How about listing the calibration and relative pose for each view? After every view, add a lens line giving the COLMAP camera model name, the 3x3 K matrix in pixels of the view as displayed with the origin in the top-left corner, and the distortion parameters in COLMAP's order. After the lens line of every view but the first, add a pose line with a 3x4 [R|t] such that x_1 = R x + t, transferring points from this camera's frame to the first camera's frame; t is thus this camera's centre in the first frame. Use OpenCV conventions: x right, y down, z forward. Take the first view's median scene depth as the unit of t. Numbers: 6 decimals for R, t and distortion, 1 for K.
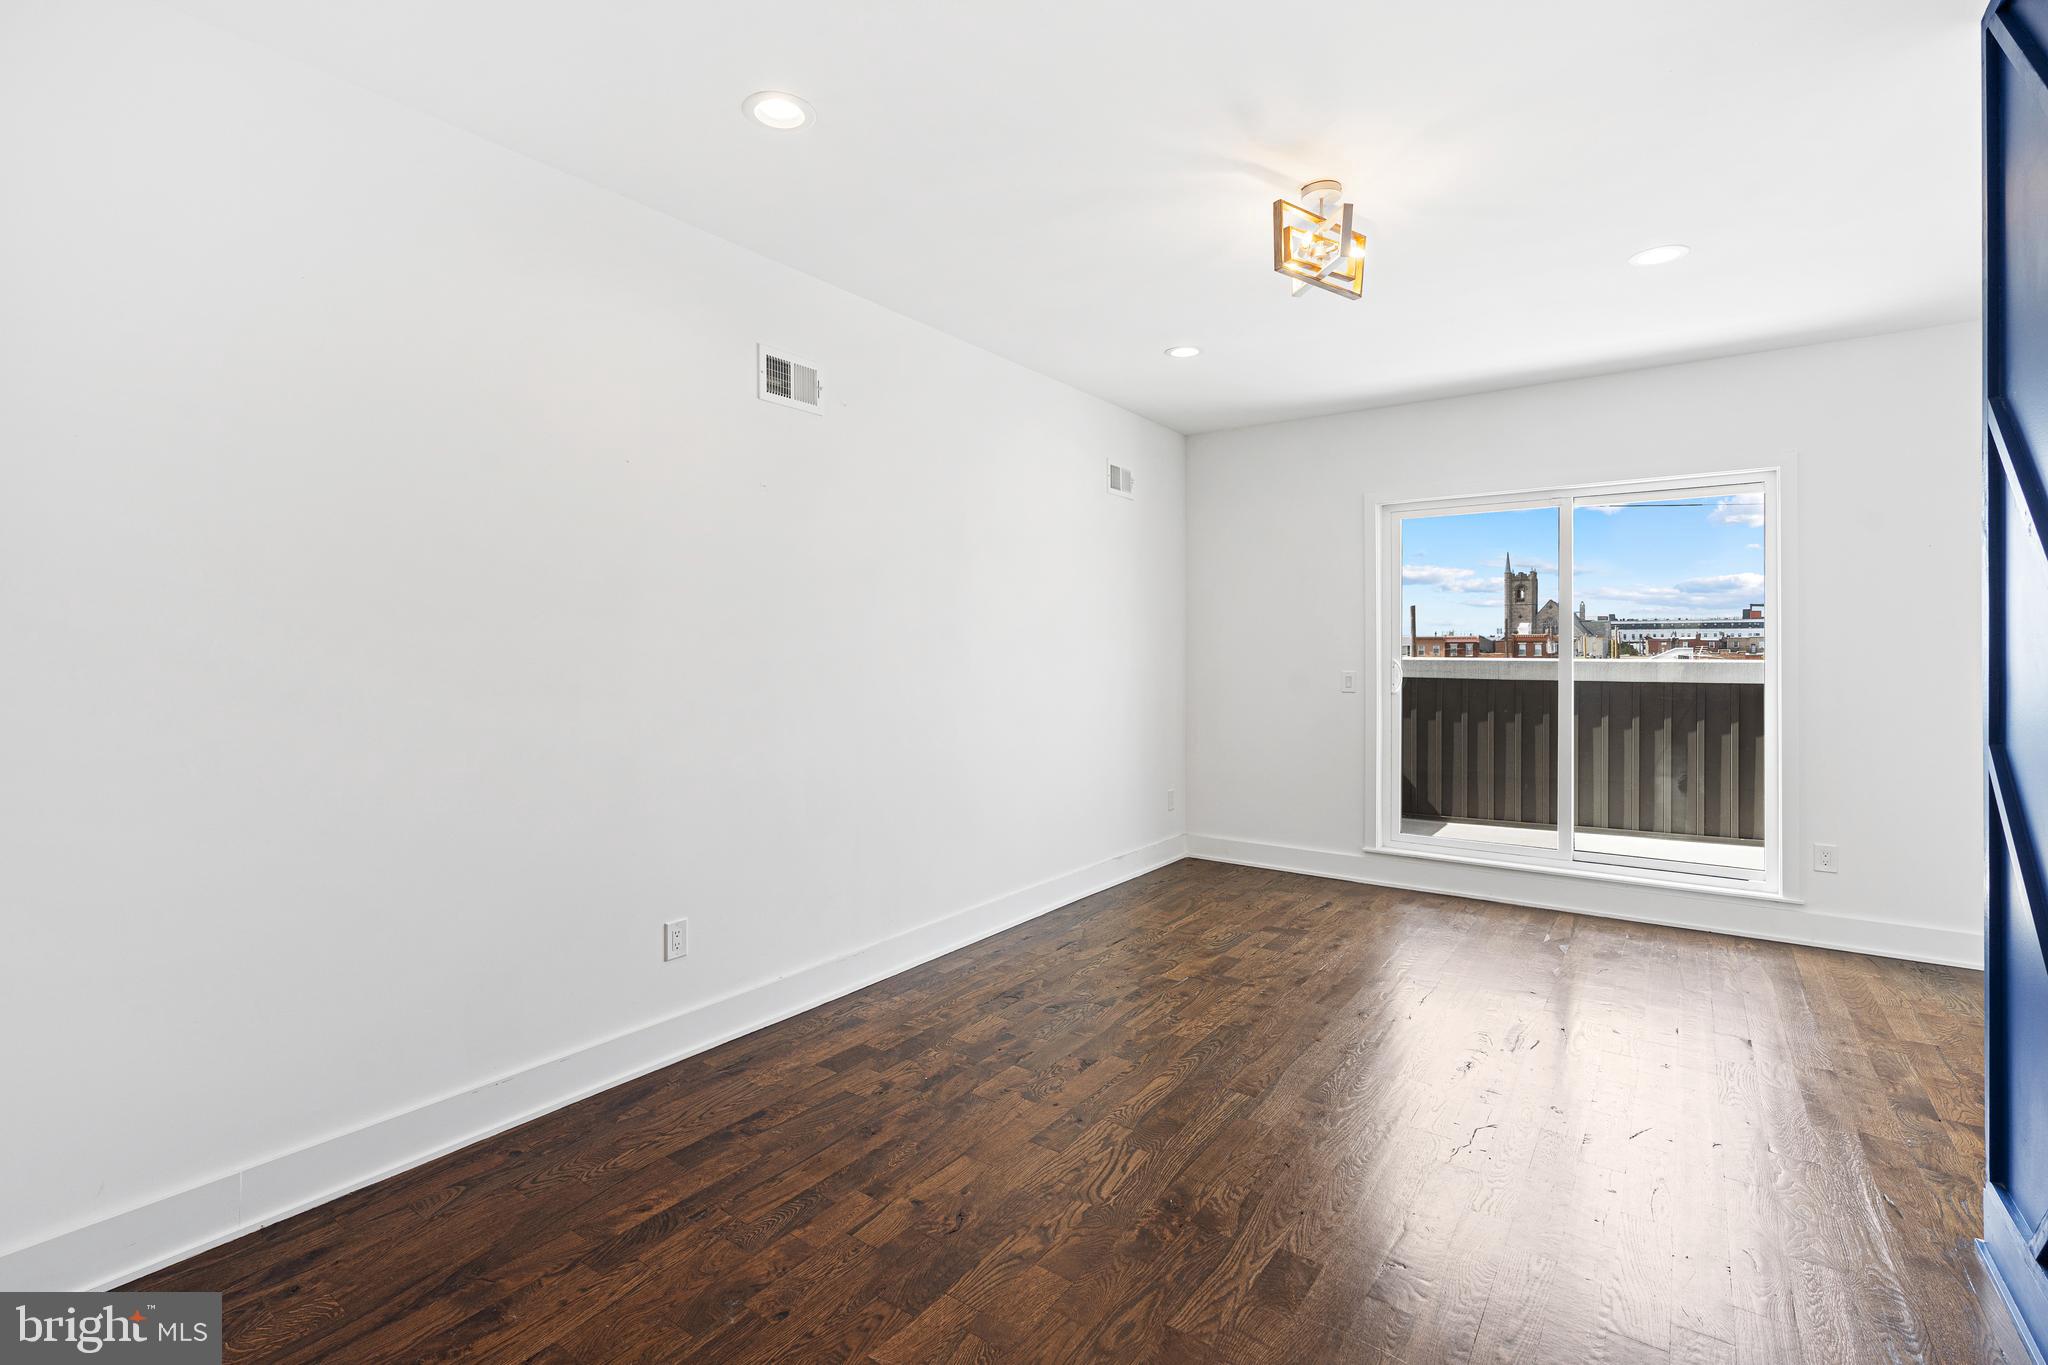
lens RADIAL K [[931.6, 0, 1016.2], [0, 931.6, 668.8], [0, 0, 1]] dist [-0.002525, 0.000040]
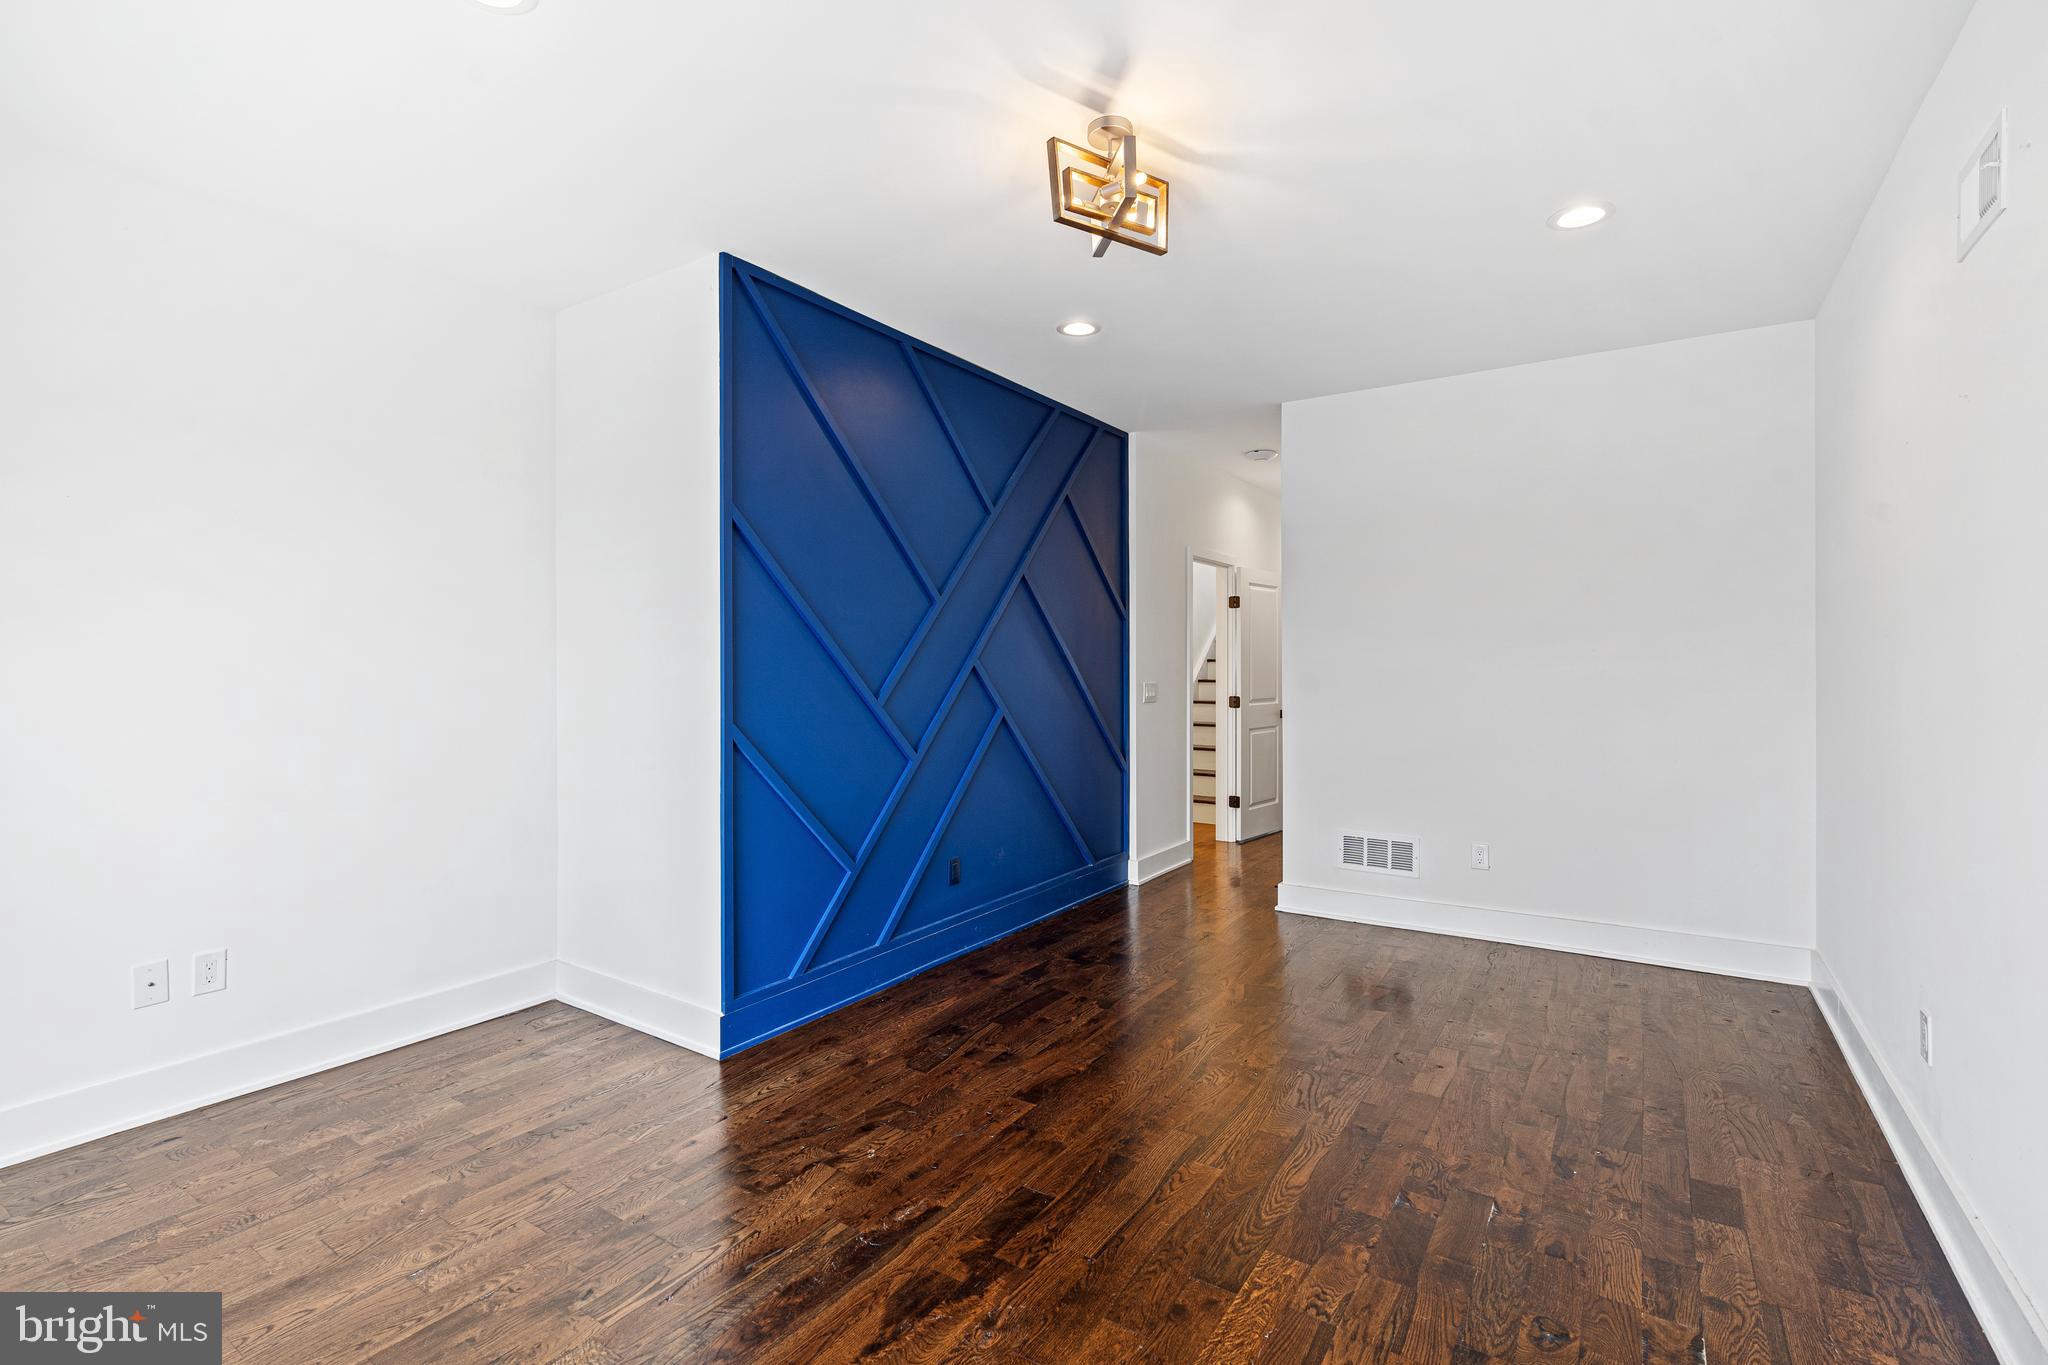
lens RADIAL K [[931.6, 0, 1016.2], [0, 931.6, 668.8], [0, 0, 1]] dist [-0.002525, 0.000040]
pose [[-0.999316, 0.004278, -0.036742, 0.451691], [0.003564, 0.999804, 0.019484, -0.035292], [0.036818, 0.019339, -0.999135, 1.870981]]
